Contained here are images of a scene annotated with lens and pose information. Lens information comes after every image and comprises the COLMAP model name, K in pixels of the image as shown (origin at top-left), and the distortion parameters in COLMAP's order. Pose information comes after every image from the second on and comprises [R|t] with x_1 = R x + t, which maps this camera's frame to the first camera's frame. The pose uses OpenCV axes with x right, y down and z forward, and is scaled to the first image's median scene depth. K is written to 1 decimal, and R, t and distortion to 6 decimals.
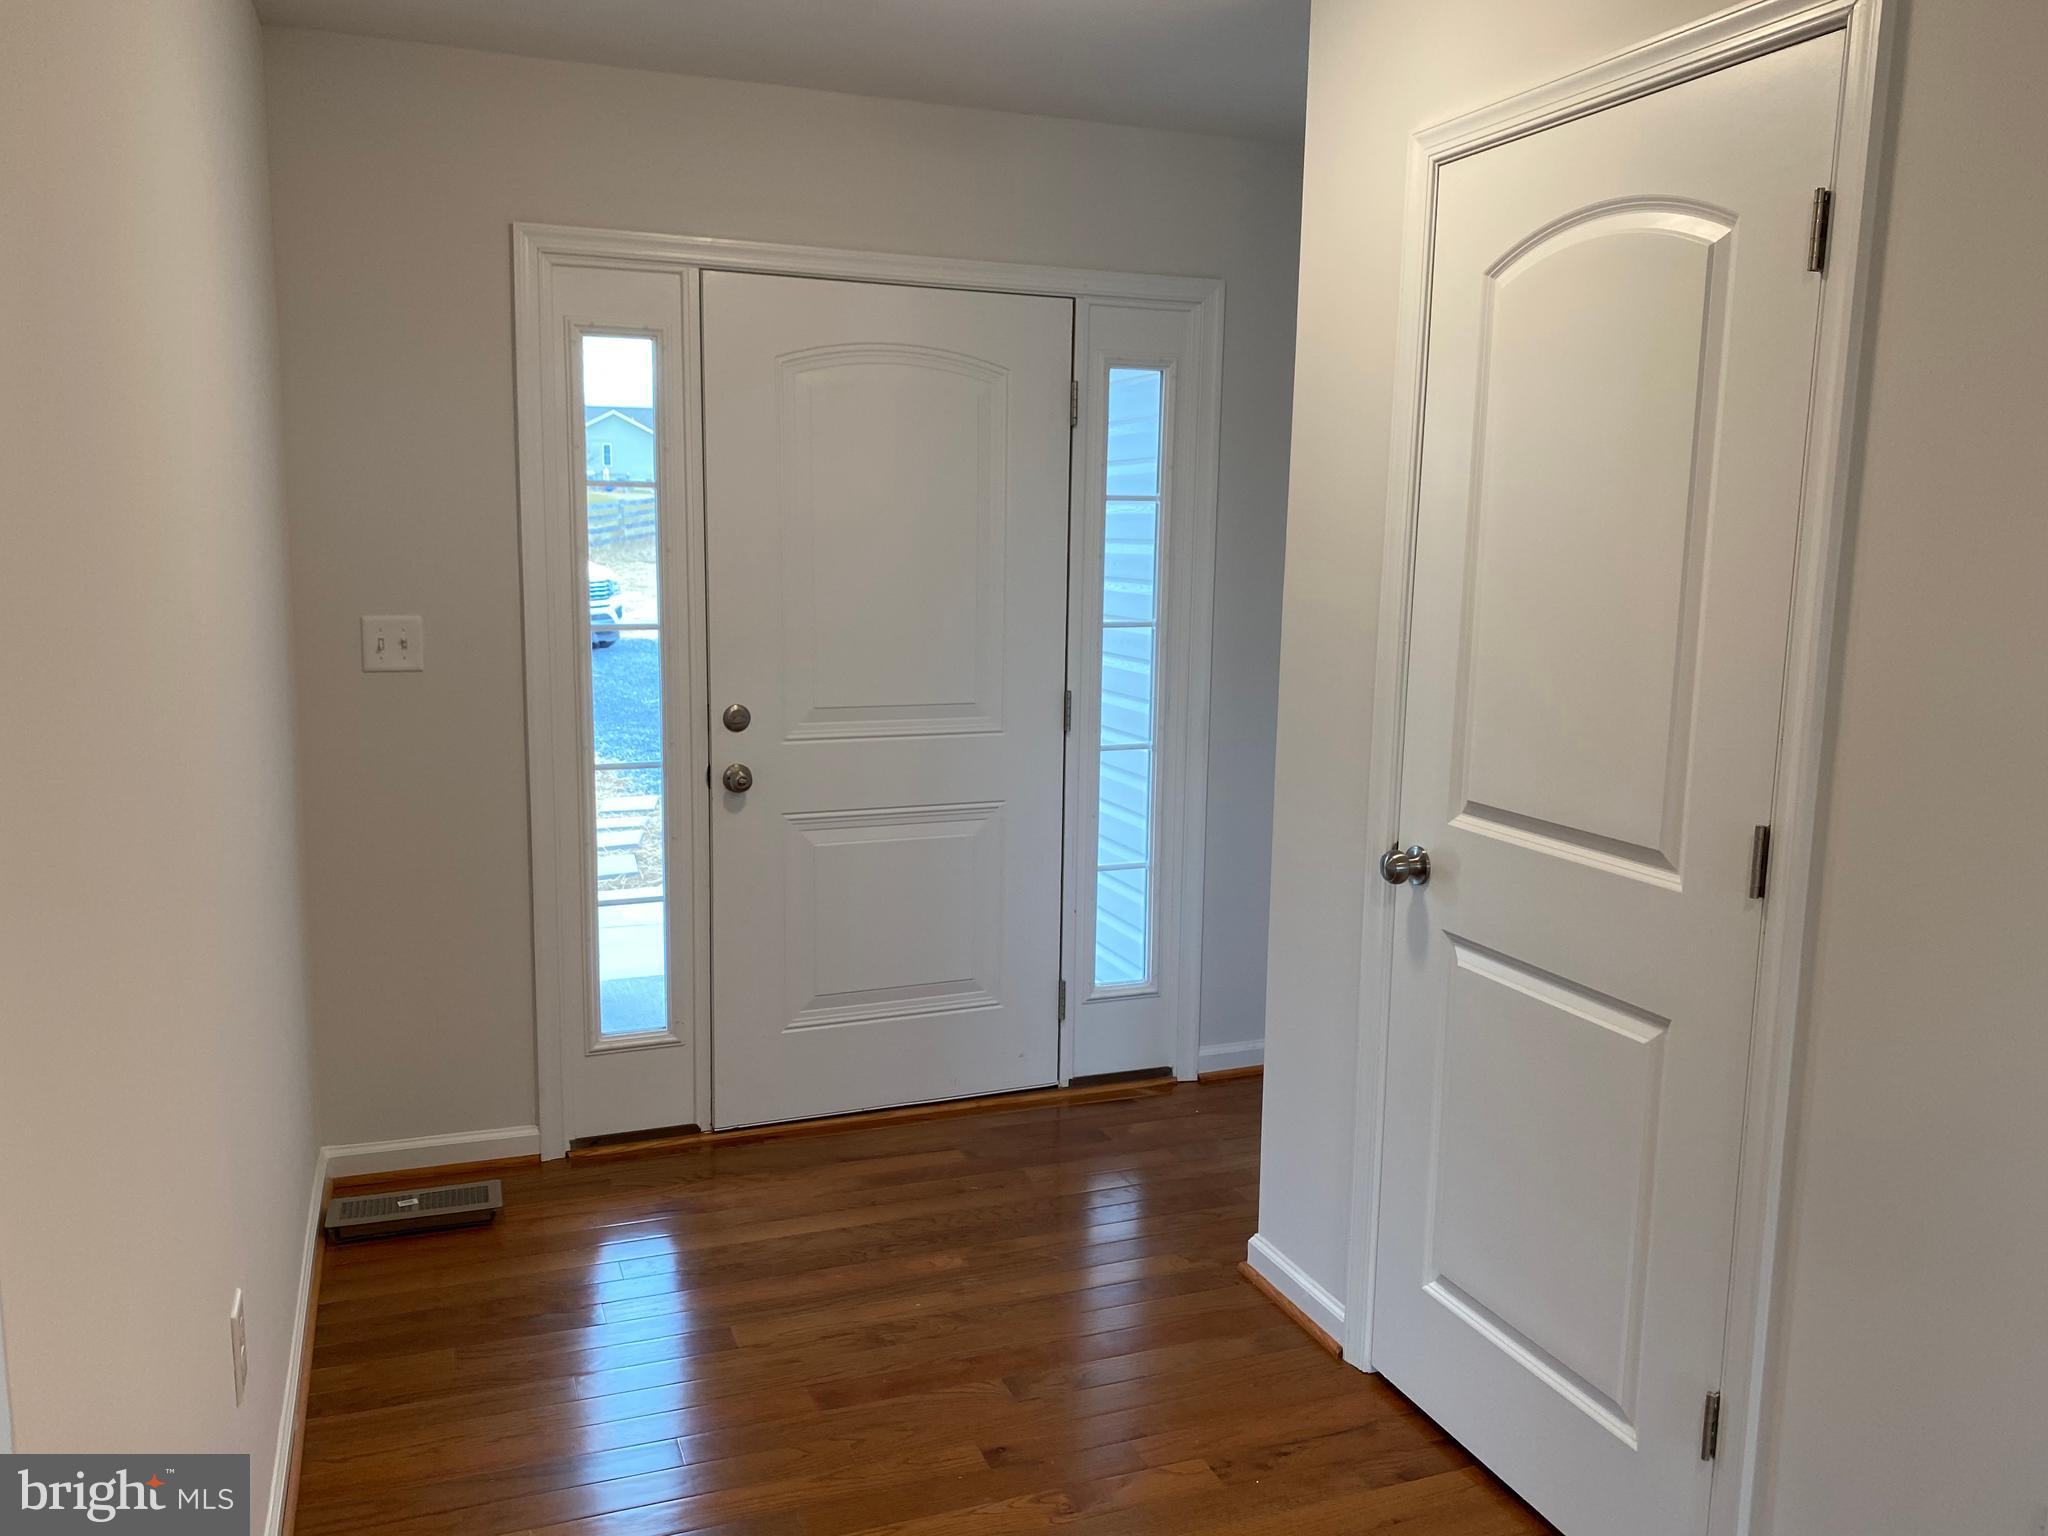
lens RADIAL K [[1564.2, 0, 1011.6], [0, 1564.2, 757.2], [0, 0, 1]] dist [0.053086, -0.056855]
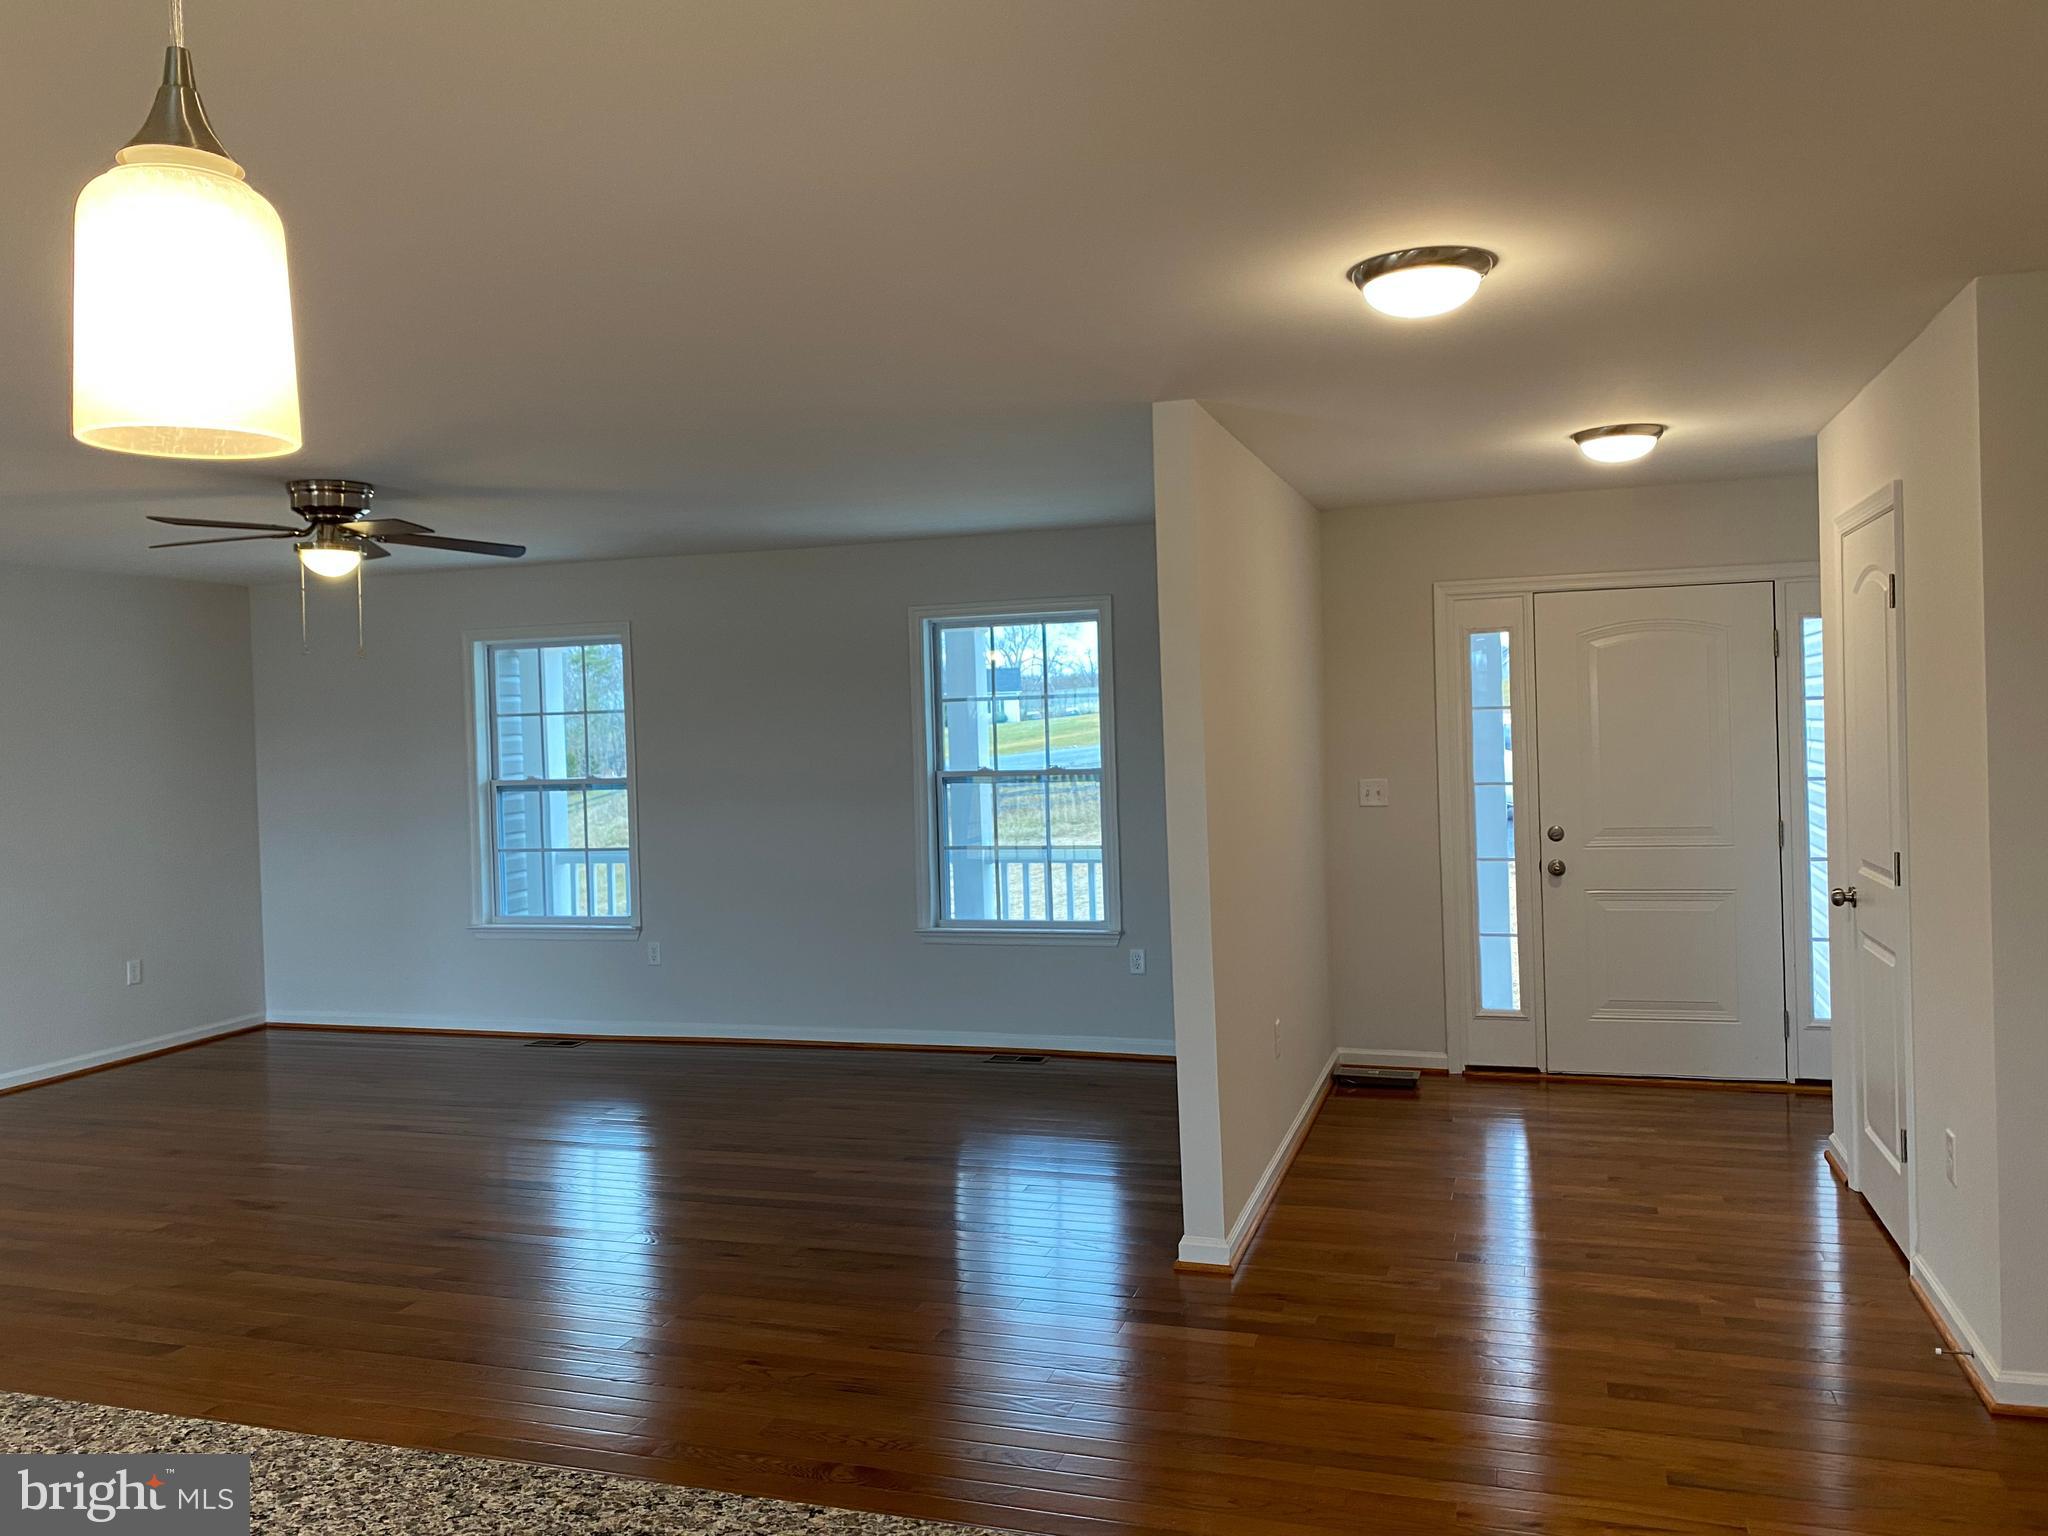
lens RADIAL K [[1562.9, 0, 1024.6], [0, 1562.9, 745.4], [0, 0, 1]] dist [-0.013571, -0.008844]
pose [[0.777606, -0.034091, -0.627826, 0.473887], [-0.047778, 0.992438, -0.113066, 0.105085], [0.626933, 0.117917, 0.770098, -0.763110]]
